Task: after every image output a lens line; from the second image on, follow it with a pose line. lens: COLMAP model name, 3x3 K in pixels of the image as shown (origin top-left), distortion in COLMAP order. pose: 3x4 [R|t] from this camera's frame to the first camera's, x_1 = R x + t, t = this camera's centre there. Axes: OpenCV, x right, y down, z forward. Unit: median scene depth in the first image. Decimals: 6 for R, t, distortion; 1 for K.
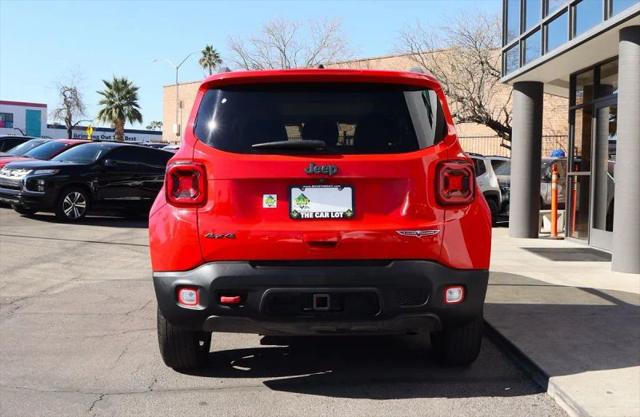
lens RADIAL K [[717.0, 0, 320.0], [0, 717.0, 208.5], [0, 0, 1]] dist [-0.128104, 0.034441]
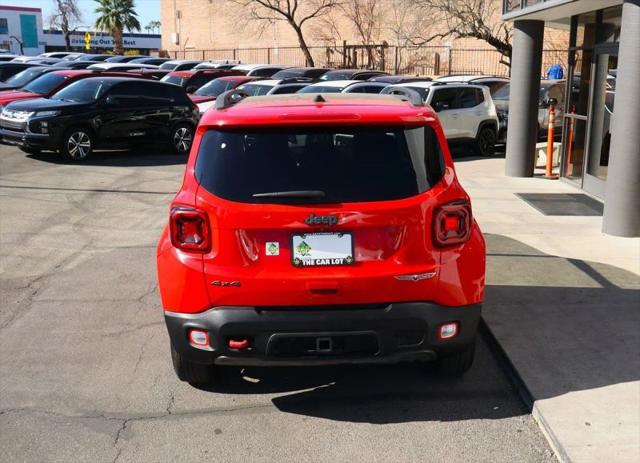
lens RADIAL K [[696.6, 0, 332.2], [0, 696.6, 259.0], [0, 0, 1]] dist [-0.161560, 0.168731]
pose [[0.999744, -0.019240, 0.011908, 0.001858], [0.016262, 0.976888, 0.213133, -0.094917], [-0.015734, -0.212885, 0.976951, 0.006620]]
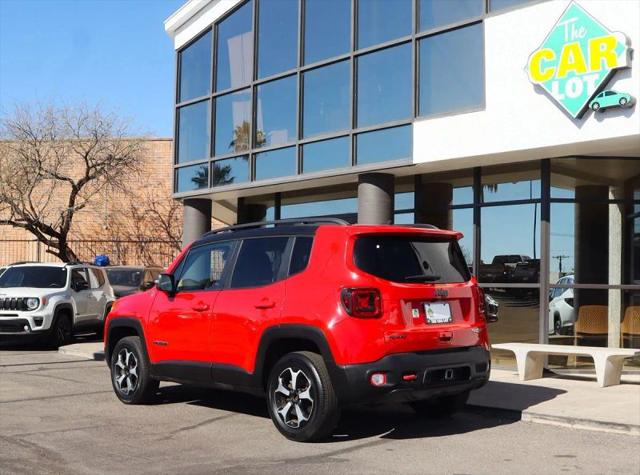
lens RADIAL K [[859.3, 0, 320.0], [0, 859.3, 237.5], [0, 0, 1]] dist [-0.089779, 0.010138]
pose [[0.748665, 0.039866, 0.661749, -0.674863], [0.025087, 0.995772, -0.088370, -0.006590], [-0.662474, 0.082761, 0.744499, -0.127004]]
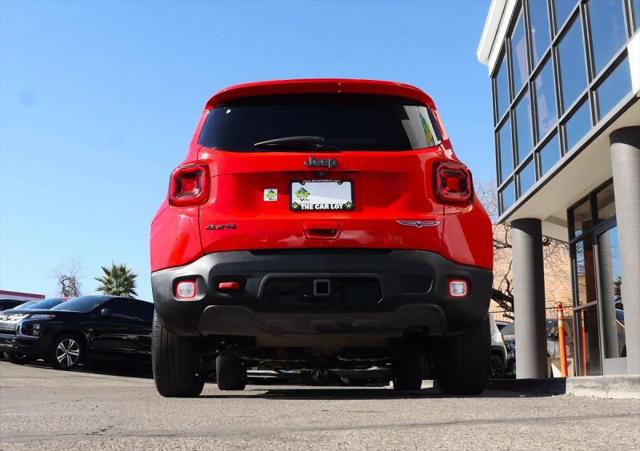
lens RADIAL K [[723.4, 0, 272.9], [0, 723.4, 182.4], [0, 0, 1]] dist [-0.139385, 0.068140]
pose [[0.998139, -0.004343, -0.060833, -0.001810], [-0.014268, 0.953153, -0.302152, 0.129125], [0.059295, 0.302458, 0.951317, 0.006796]]
